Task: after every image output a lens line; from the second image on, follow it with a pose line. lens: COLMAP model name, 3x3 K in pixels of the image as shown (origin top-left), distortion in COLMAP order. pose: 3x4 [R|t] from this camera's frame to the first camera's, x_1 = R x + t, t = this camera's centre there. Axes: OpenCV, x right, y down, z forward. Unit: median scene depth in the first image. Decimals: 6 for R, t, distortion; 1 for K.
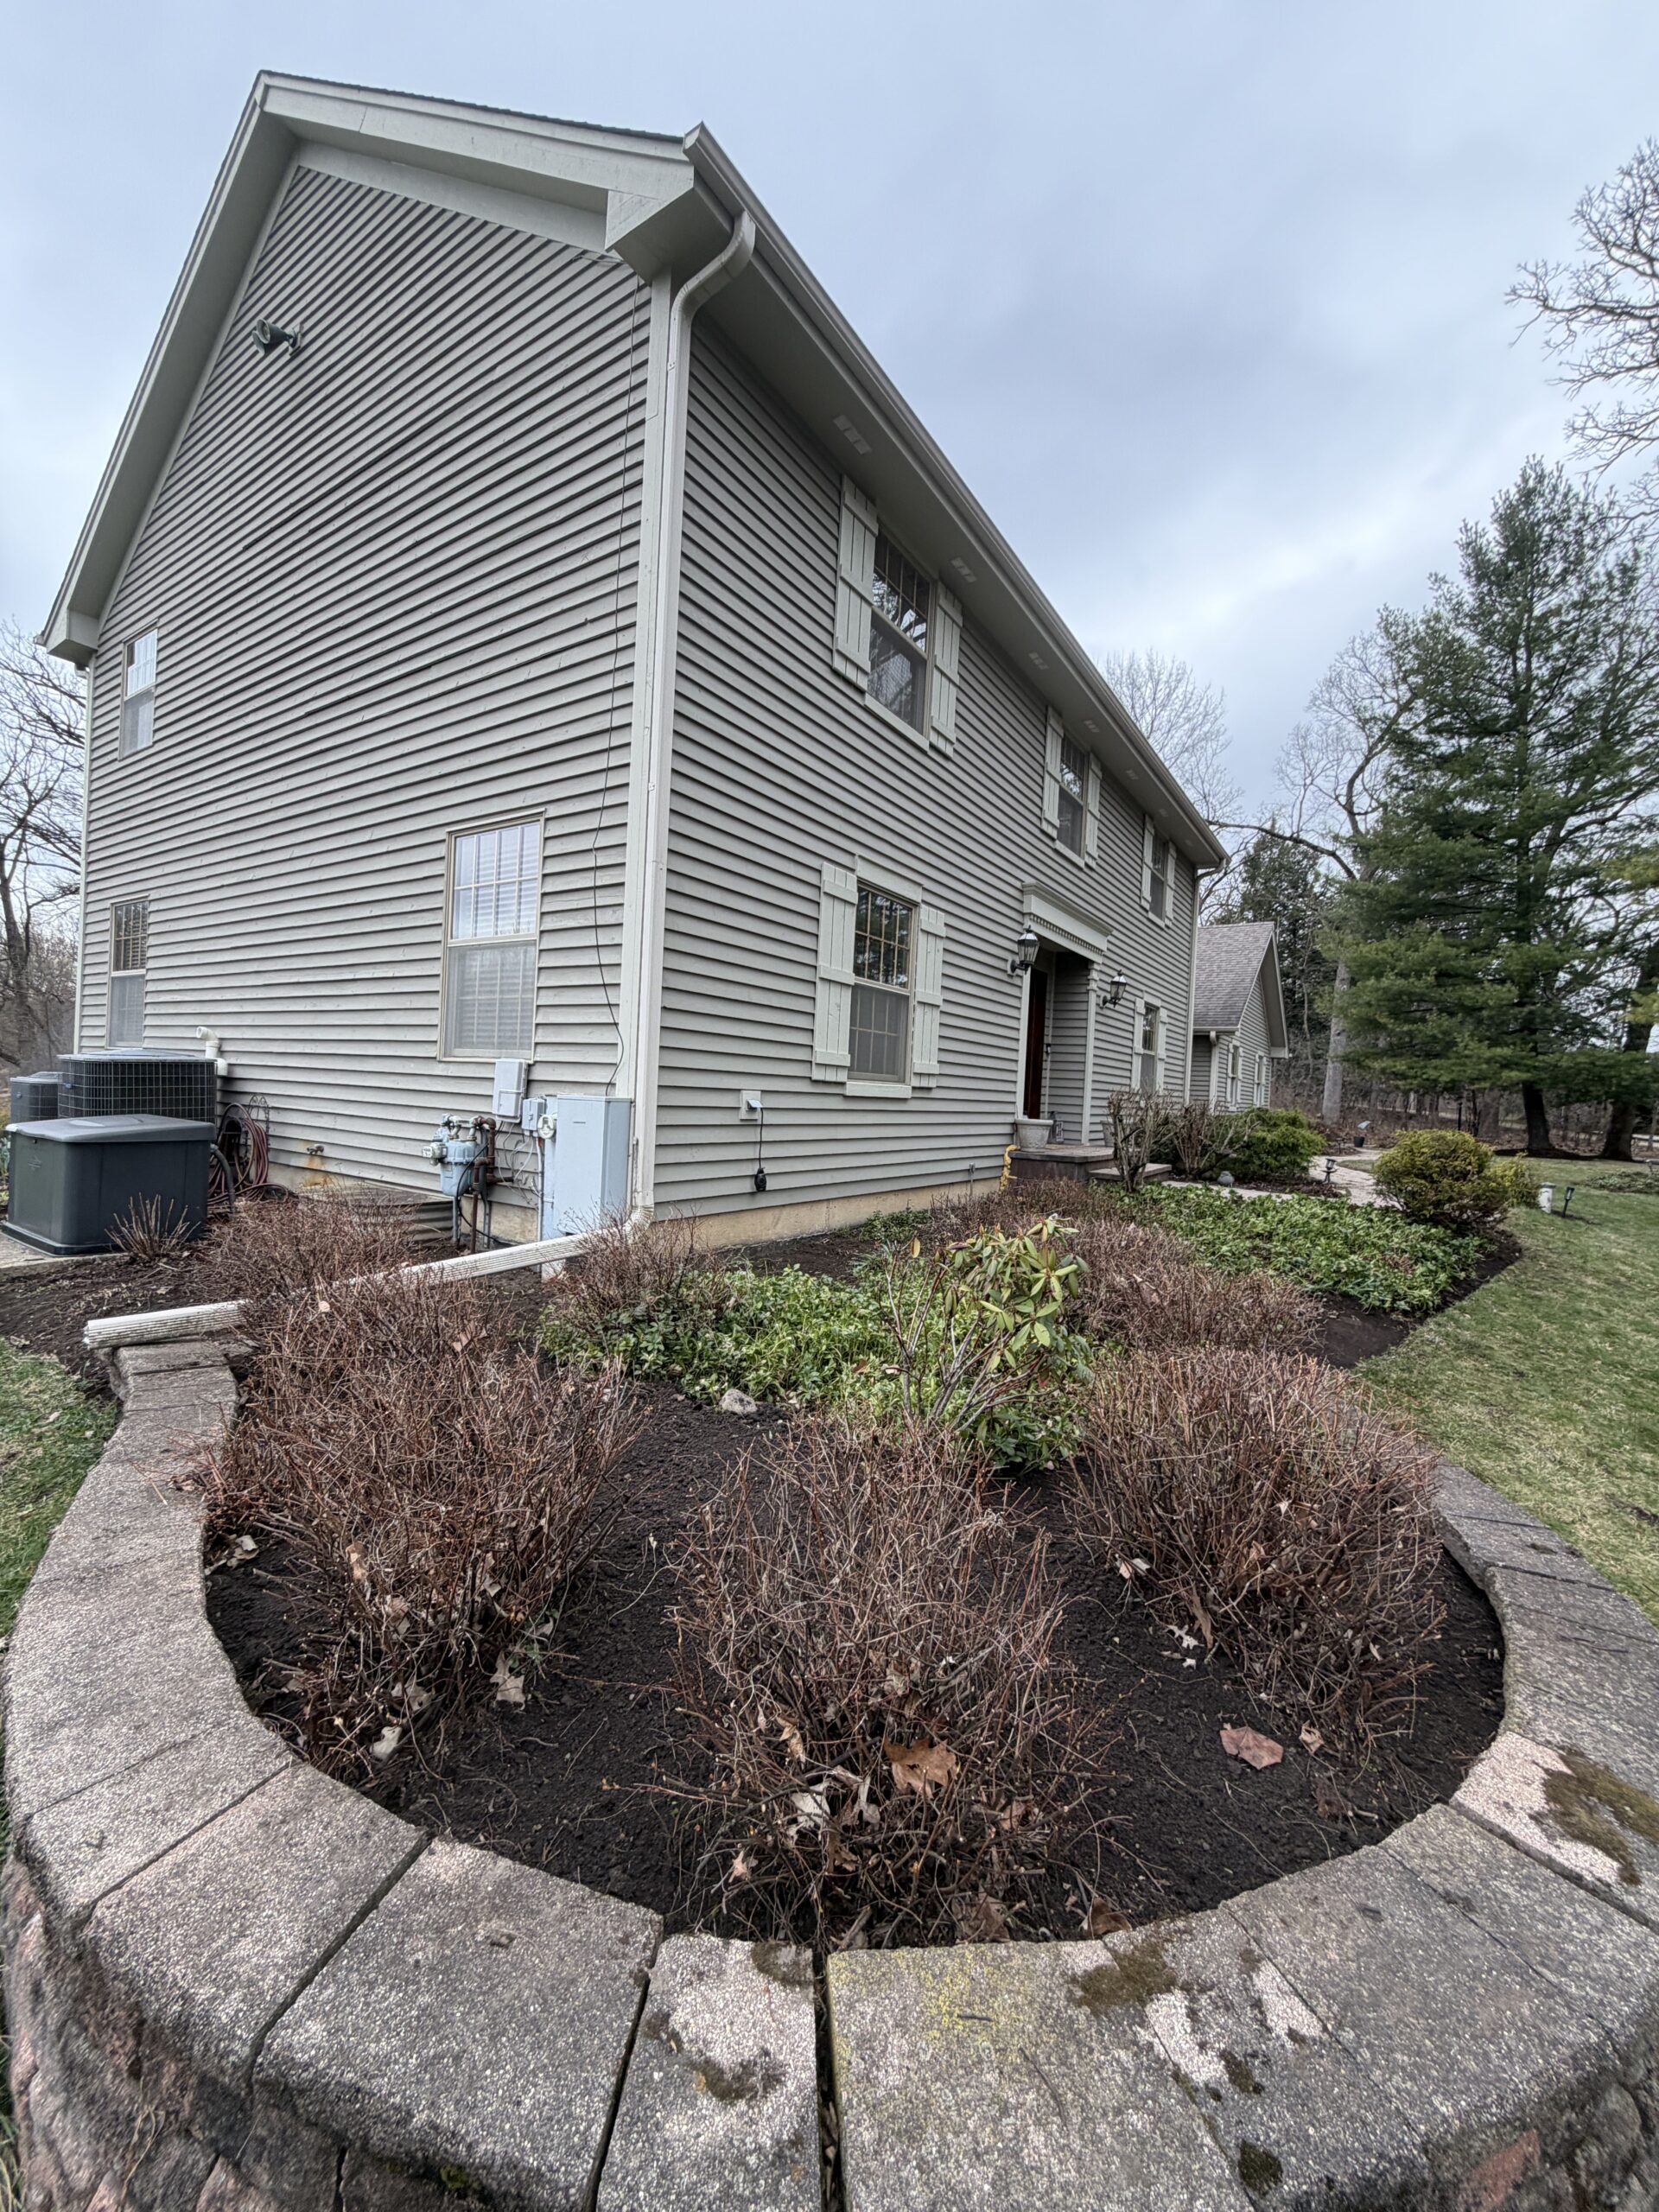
lens RADIAL K [[878.0, 0, 831.5], [0, 878.0, 1099.9], [0, 0, 1]] dist [0.003326, -0.001420]
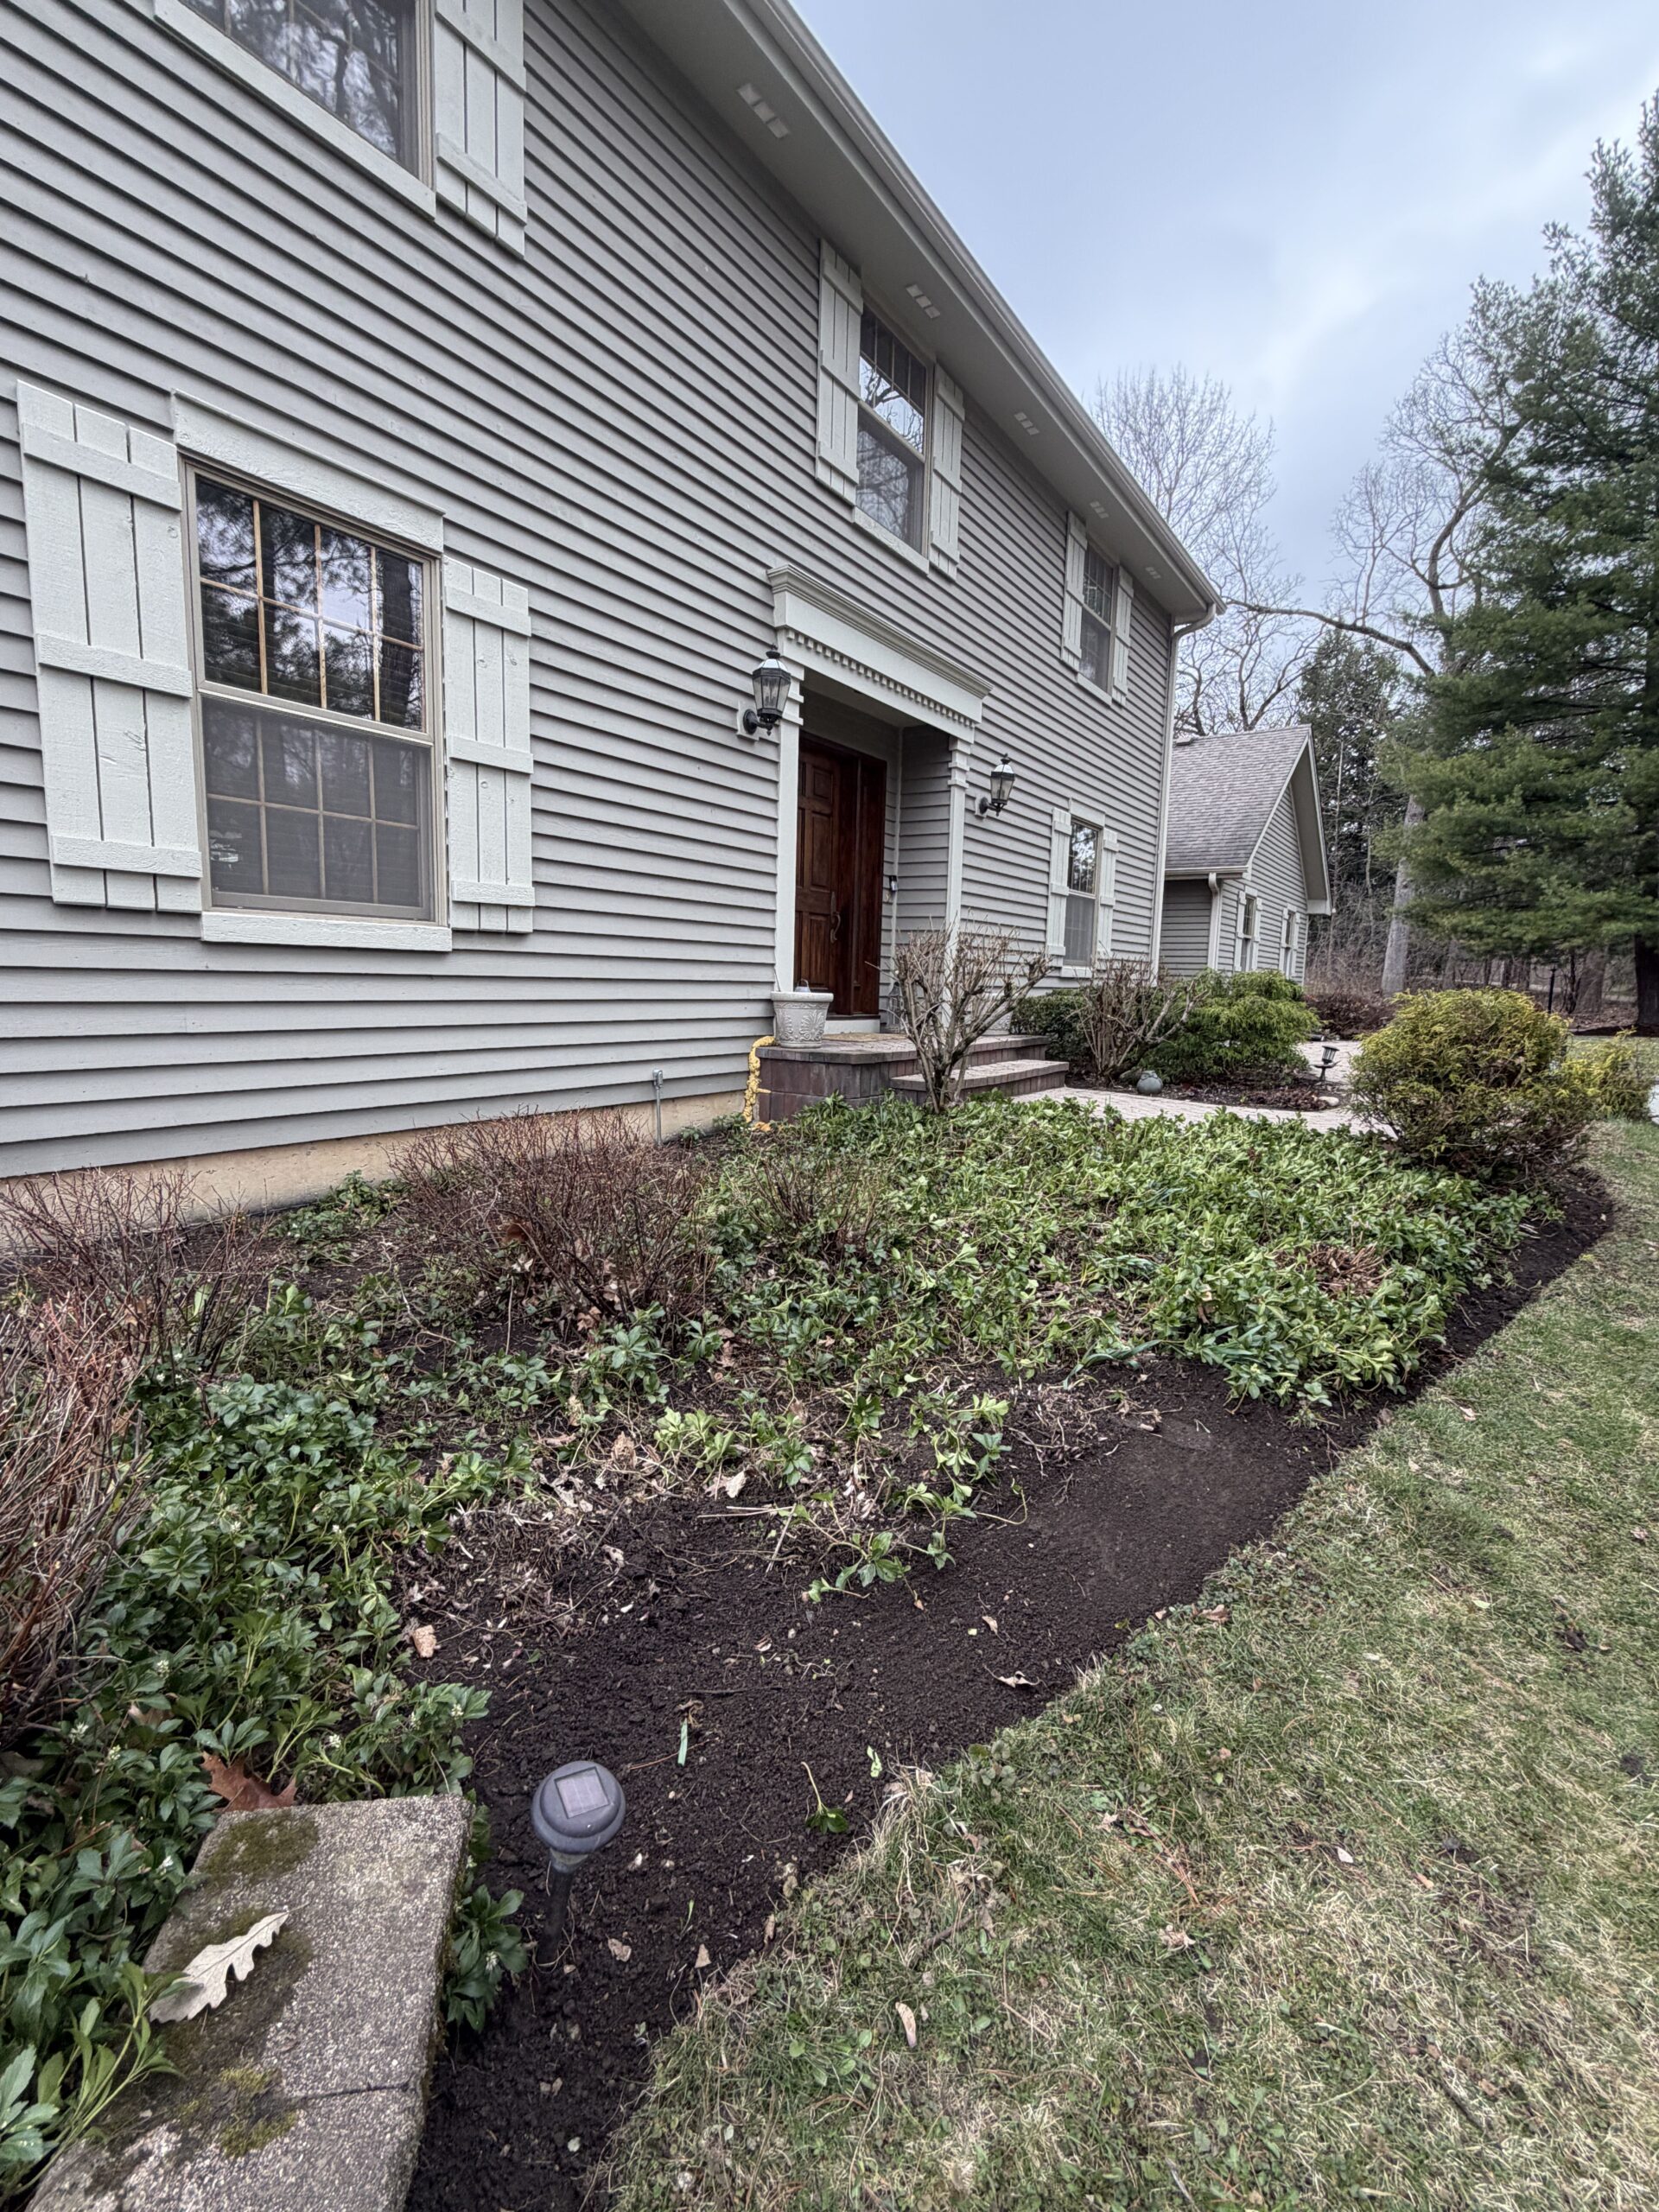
lens RADIAL K [[1002.2, 0, 829.5], [0, 1002.2, 1106.0], [0, 0, 1]] dist [0.000950, -0.000706]
pose [[0.999716, -0.022359, -0.008276, 0.372370], [0.023167, 0.993012, 0.115719, 0.030074], [0.005631, -0.115877, 0.993248, 0.470917]]
